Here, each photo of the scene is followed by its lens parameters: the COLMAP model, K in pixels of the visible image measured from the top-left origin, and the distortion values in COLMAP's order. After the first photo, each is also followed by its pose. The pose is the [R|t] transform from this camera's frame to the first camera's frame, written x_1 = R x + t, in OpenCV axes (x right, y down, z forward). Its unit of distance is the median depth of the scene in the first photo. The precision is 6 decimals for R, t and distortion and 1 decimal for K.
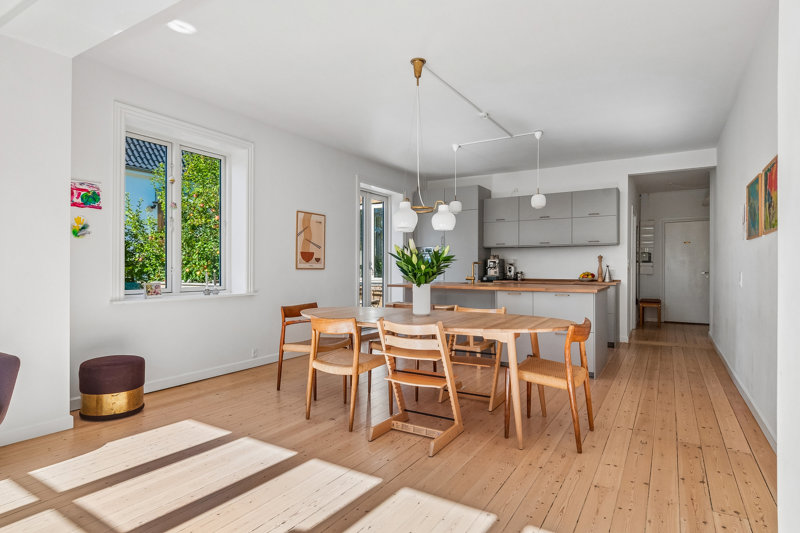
lens RADIAL K [[433.3, 0, 400.1], [0, 433.3, 267.2], [0, 0, 1]] dist [0.008647, 0.000145]
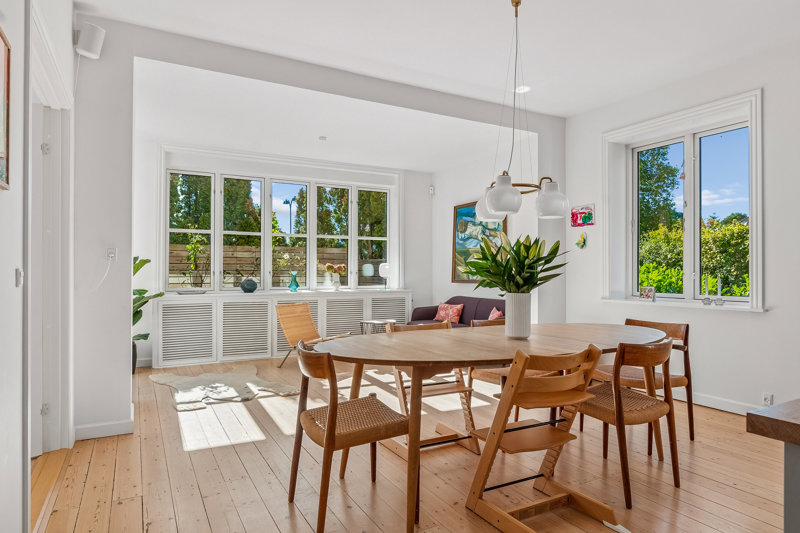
lens RADIAL K [[481.9, 0, 401.9], [0, 481.9, 267.9], [0, 0, 1]] dist [0.000928, 0.000175]
pose [[-0.487604, -0.007793, -0.873030, 0.831695], [-0.003704, 0.999970, -0.006857, 0.003812], [0.873057, -0.000110, -0.487619, 1.230344]]
